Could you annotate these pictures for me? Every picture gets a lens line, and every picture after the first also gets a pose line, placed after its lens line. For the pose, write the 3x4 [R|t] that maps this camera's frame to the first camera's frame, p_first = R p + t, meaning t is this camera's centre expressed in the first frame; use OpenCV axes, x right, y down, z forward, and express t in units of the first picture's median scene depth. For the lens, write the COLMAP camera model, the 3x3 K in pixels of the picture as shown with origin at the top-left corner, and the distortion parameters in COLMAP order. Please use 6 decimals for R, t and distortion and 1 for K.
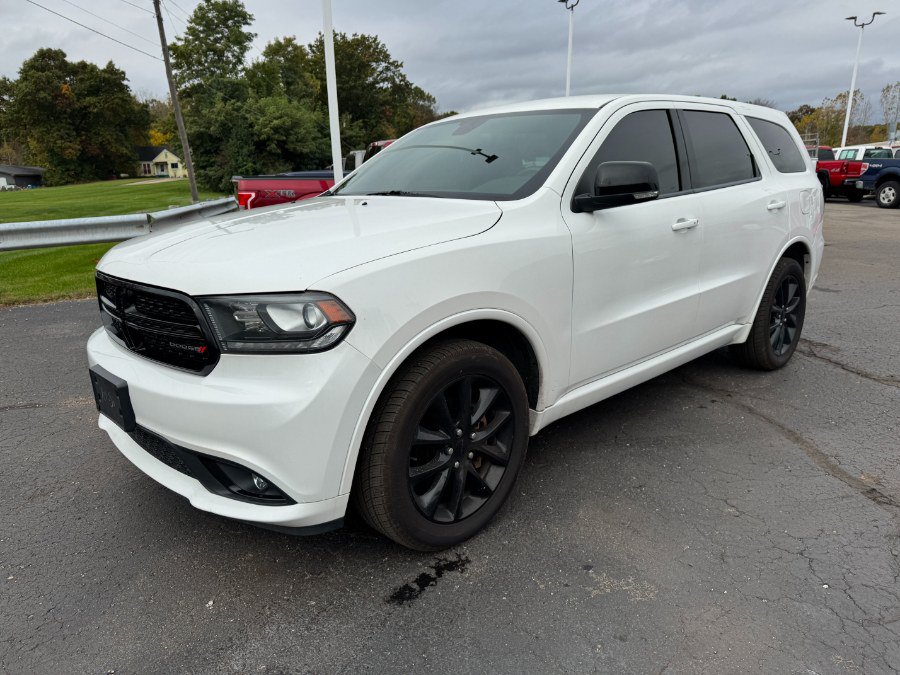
lens RADIAL K [[637.6, 0, 450.1], [0, 637.6, 352.0], [0, 0, 1]] dist [-0.003241, -0.000208]
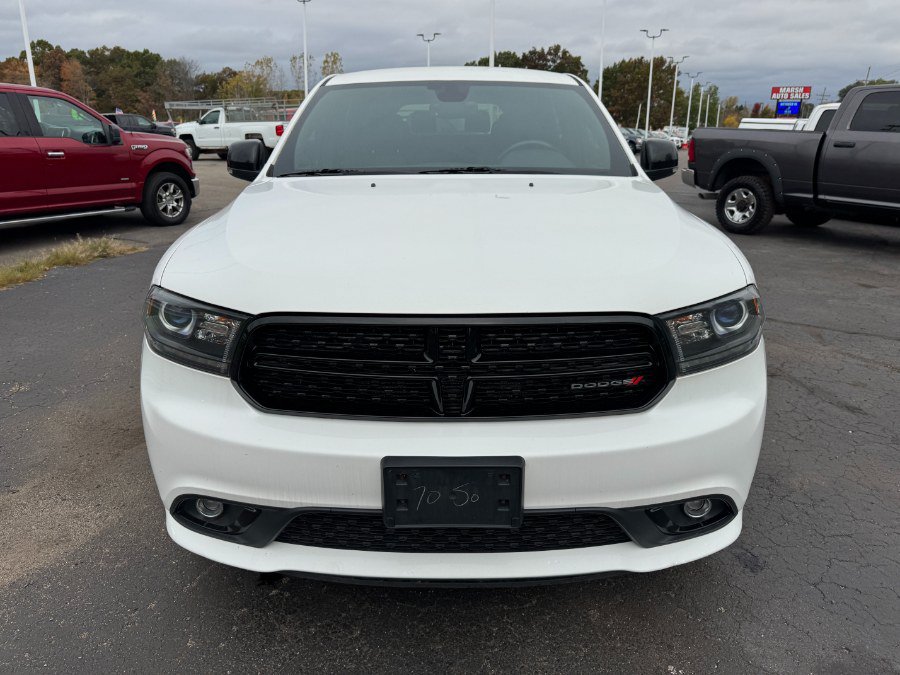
lens RADIAL K [[637.6, 0, 451.4], [0, 637.6, 334.6], [0, 0, 1]] dist [-0.003241, -0.000208]
pose [[0.694865, -0.195606, 0.692027, -0.547490], [0.170502, 0.979671, 0.105710, -0.092058], [-0.698636, 0.044538, 0.714090, 0.300218]]
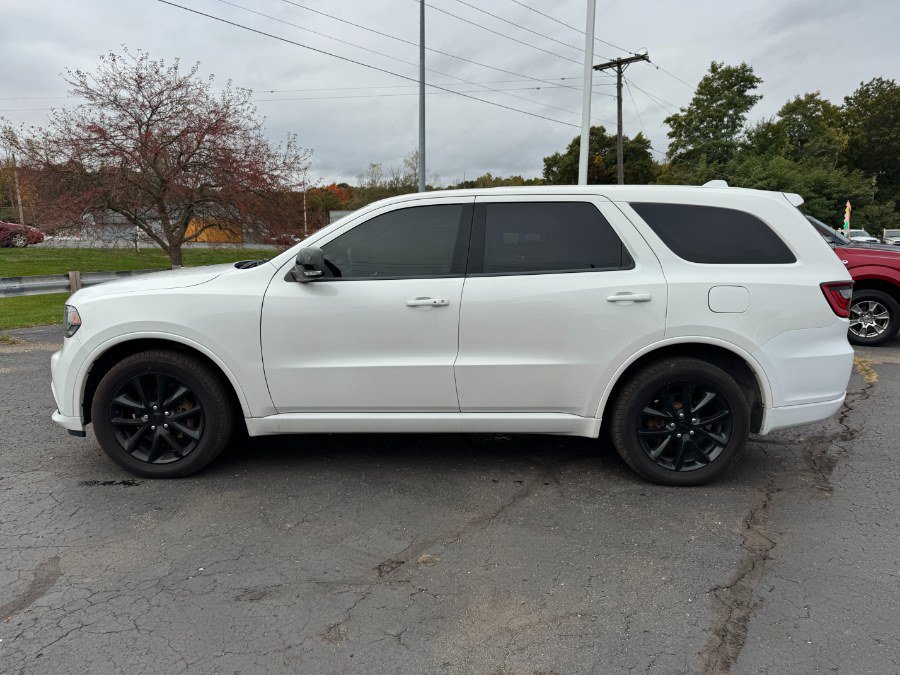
lens RADIAL K [[637.6, 0, 444.4], [0, 637.6, 344.9], [0, 0, 1]] dist [-0.003241, -0.000208]
pose [[0.721261, 0.140888, -0.678183, 0.937055], [-0.206087, 0.978404, -0.015921, -0.090139], [0.661294, 0.151248, 0.734720, 0.151653]]
